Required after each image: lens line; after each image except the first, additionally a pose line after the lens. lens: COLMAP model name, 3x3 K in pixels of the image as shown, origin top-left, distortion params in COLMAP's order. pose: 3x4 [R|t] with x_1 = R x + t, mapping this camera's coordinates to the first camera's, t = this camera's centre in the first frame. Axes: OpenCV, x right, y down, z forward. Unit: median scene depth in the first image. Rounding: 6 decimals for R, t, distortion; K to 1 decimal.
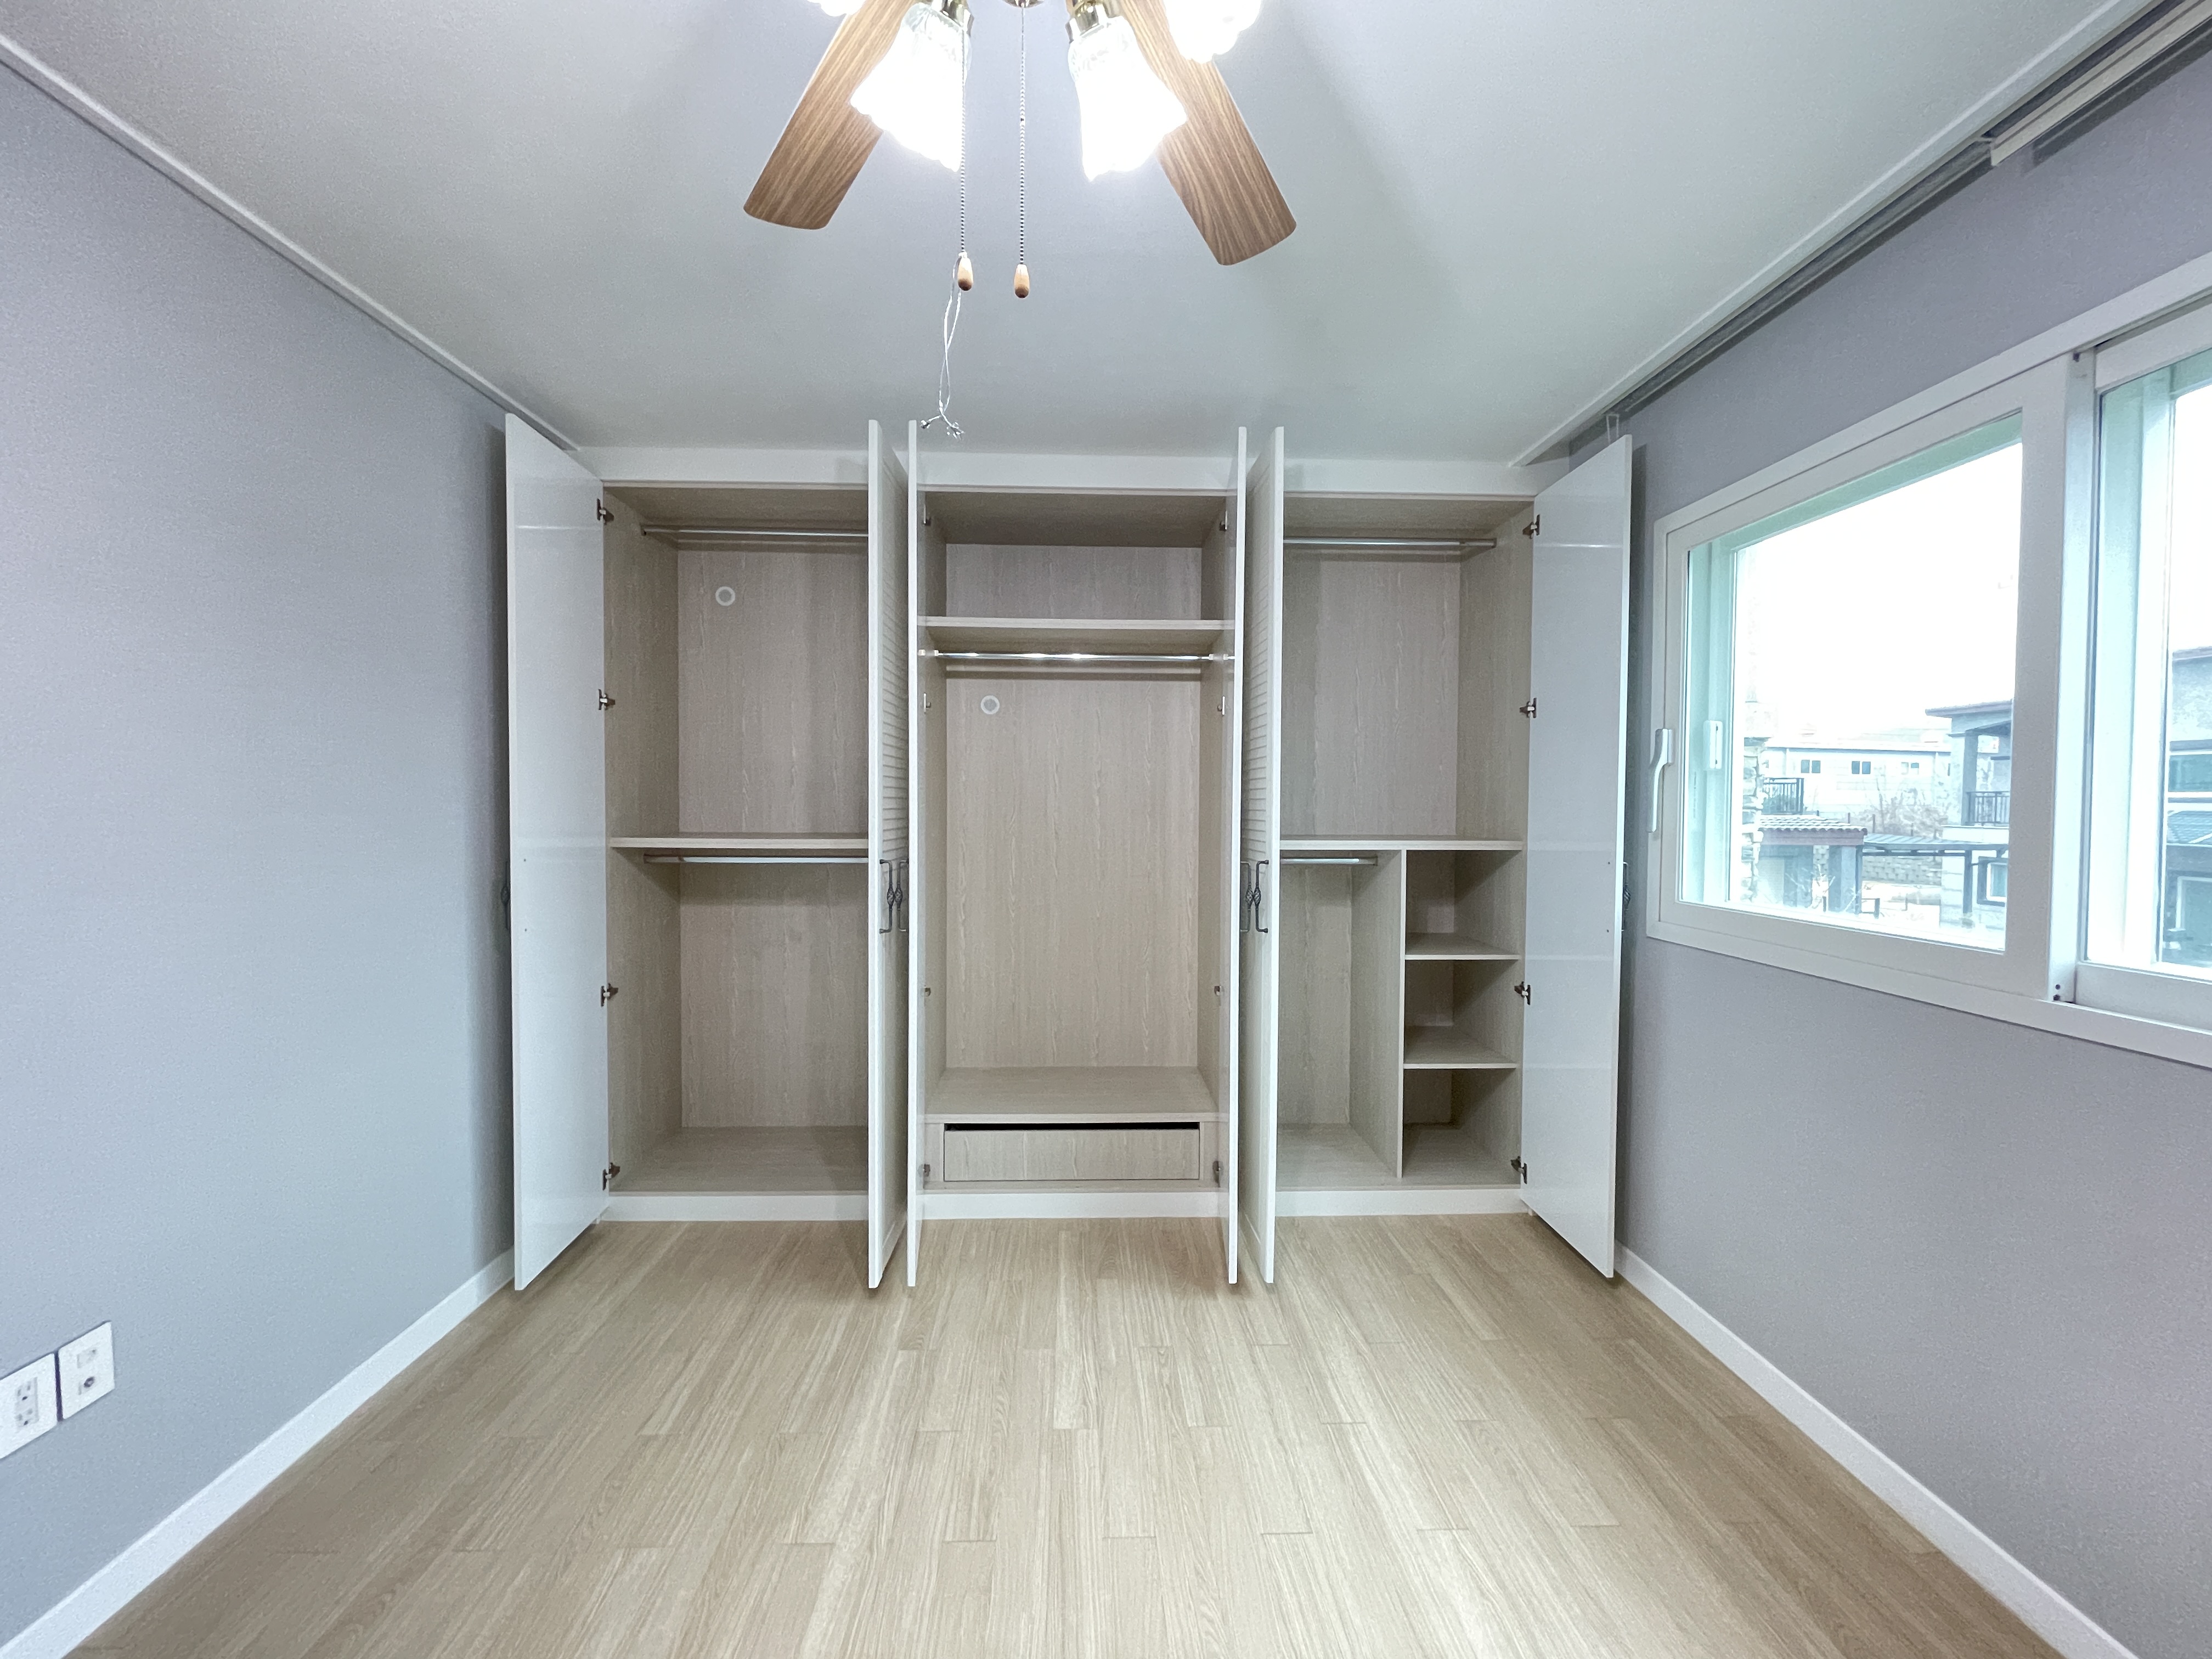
lens RADIAL K [[889.4, 0, 1106.0], [0, 889.4, 829.5], [0, 0, 1]] dist [-0.000718, 0.000104]
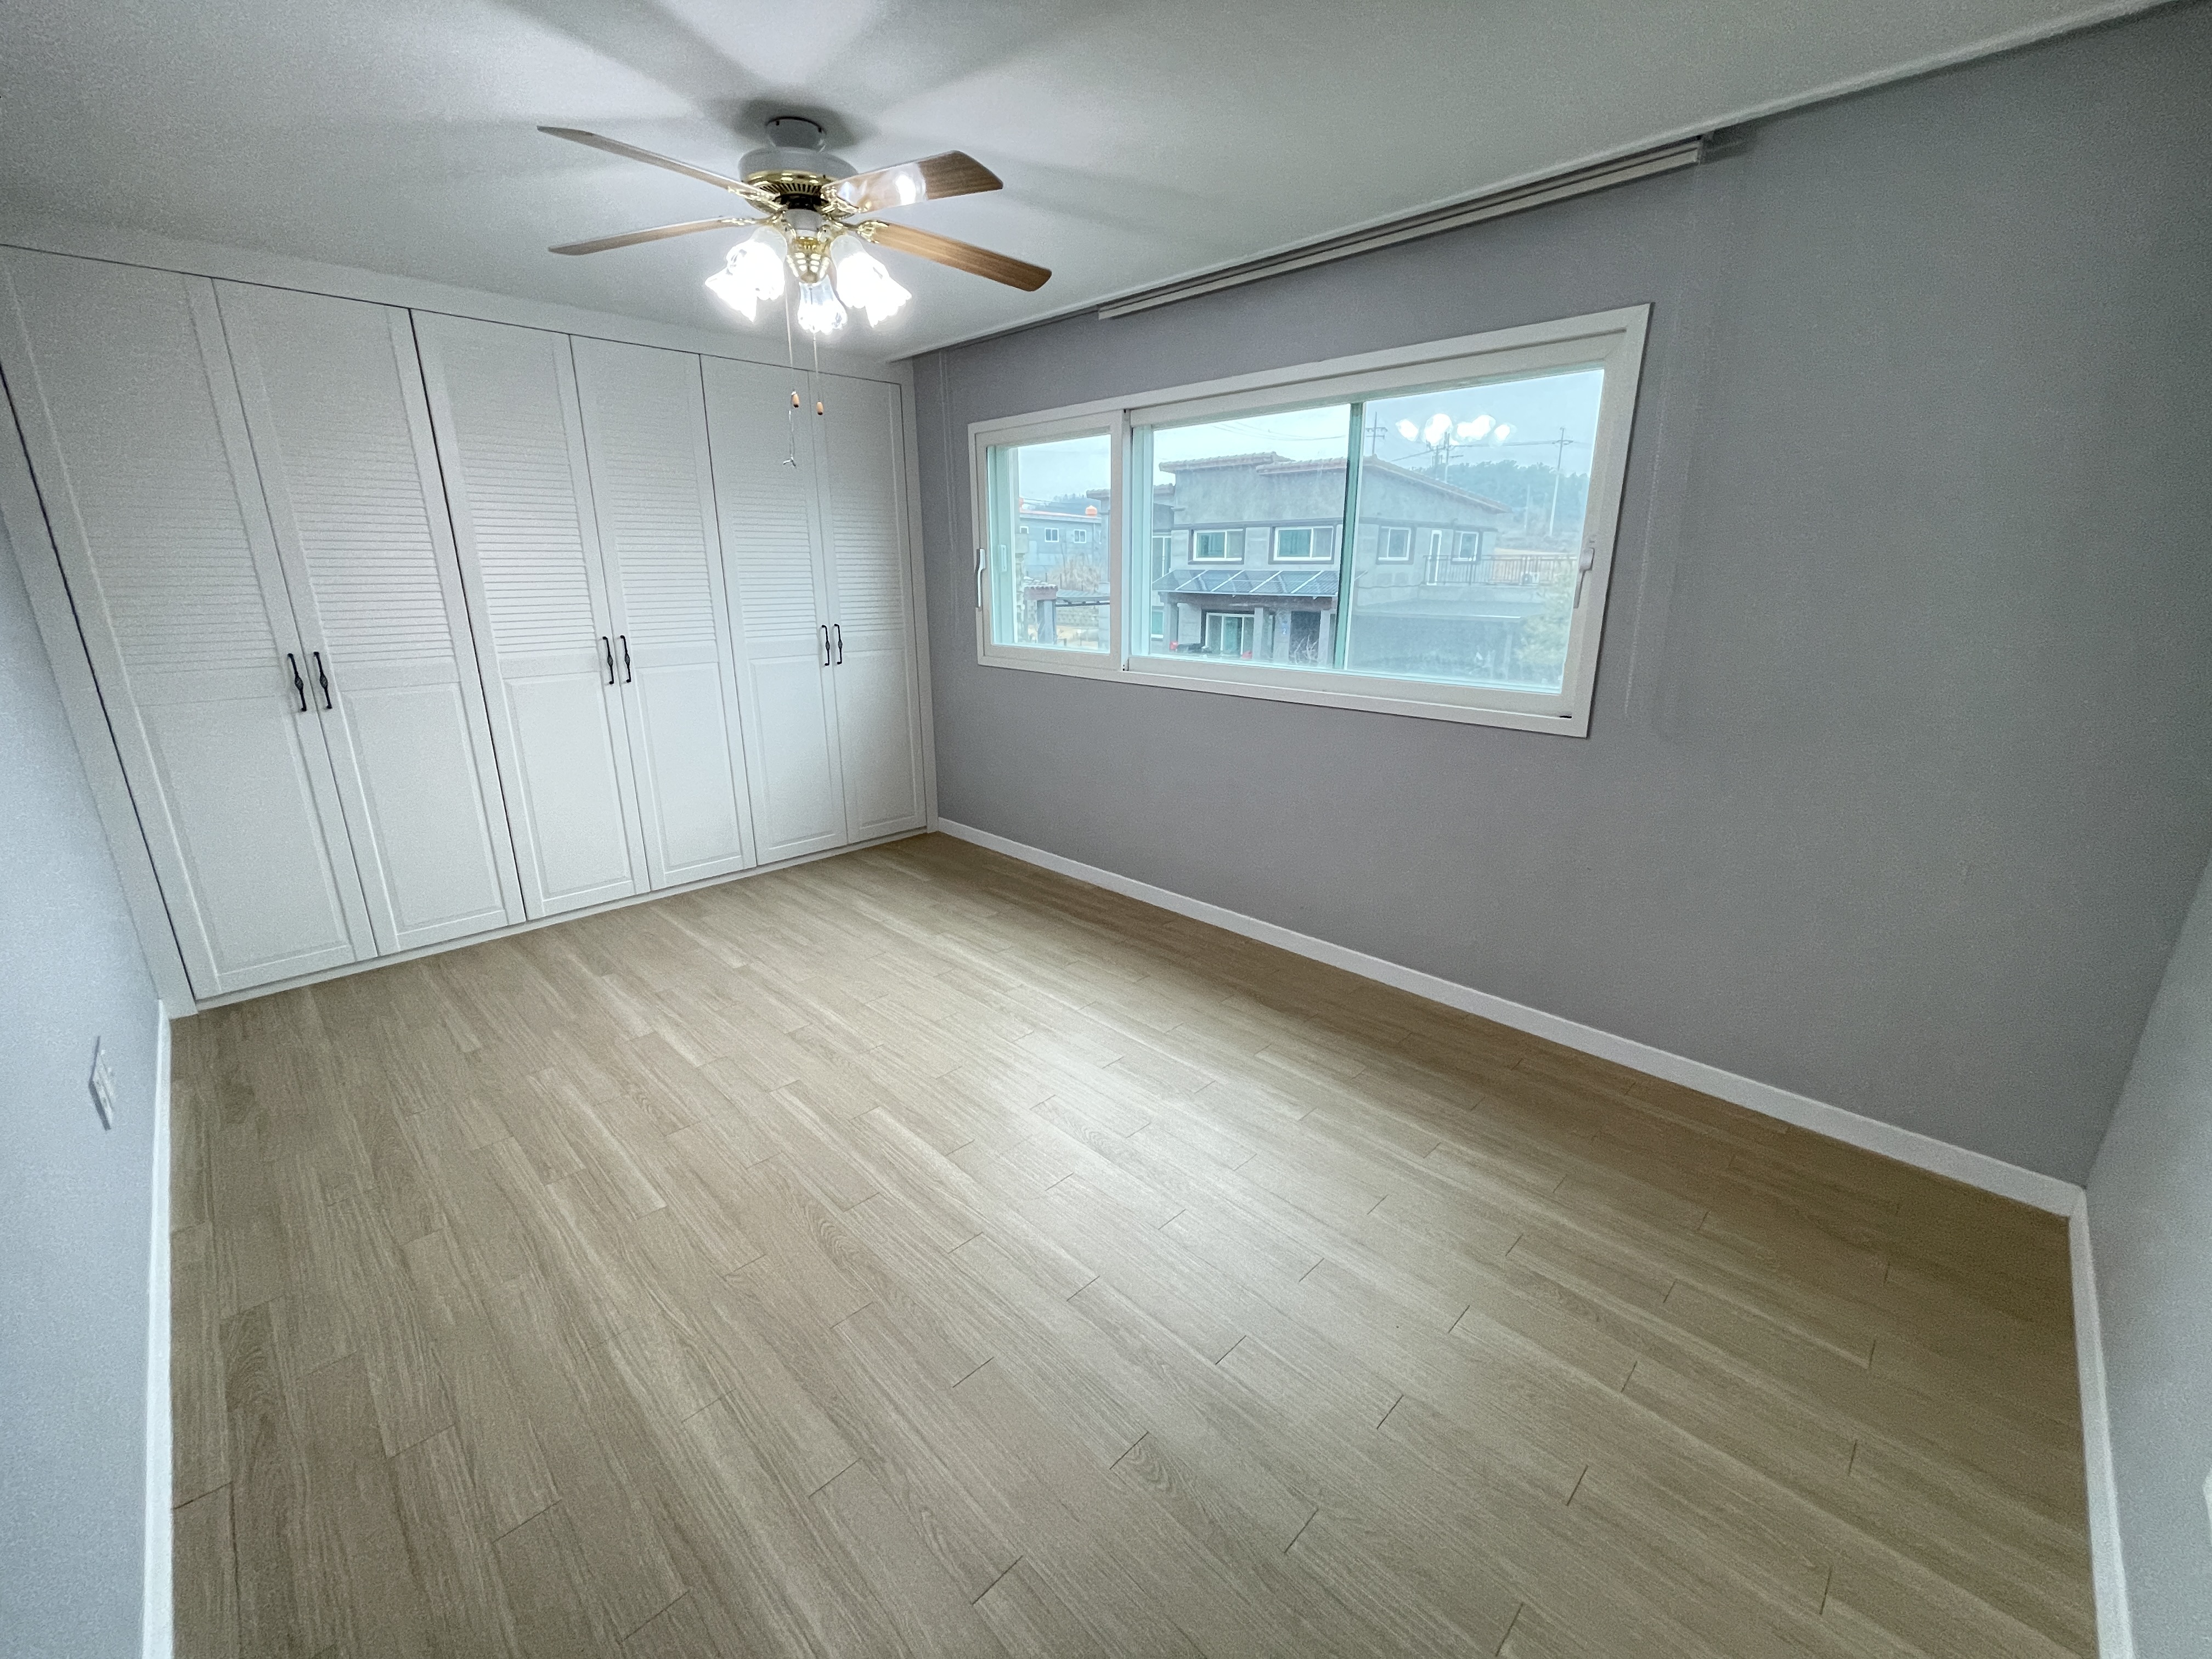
lens RADIAL K [[889.4, 0, 1106.0], [0, 889.4, 829.5], [0, 0, 1]] dist [-0.000718, 0.000104]
pose [[0.723114, -0.201911, 0.660559, -0.598345], [0.024466, 0.963209, 0.267637, -0.046558], [-0.690295, -0.177371, 0.701450, -0.661397]]
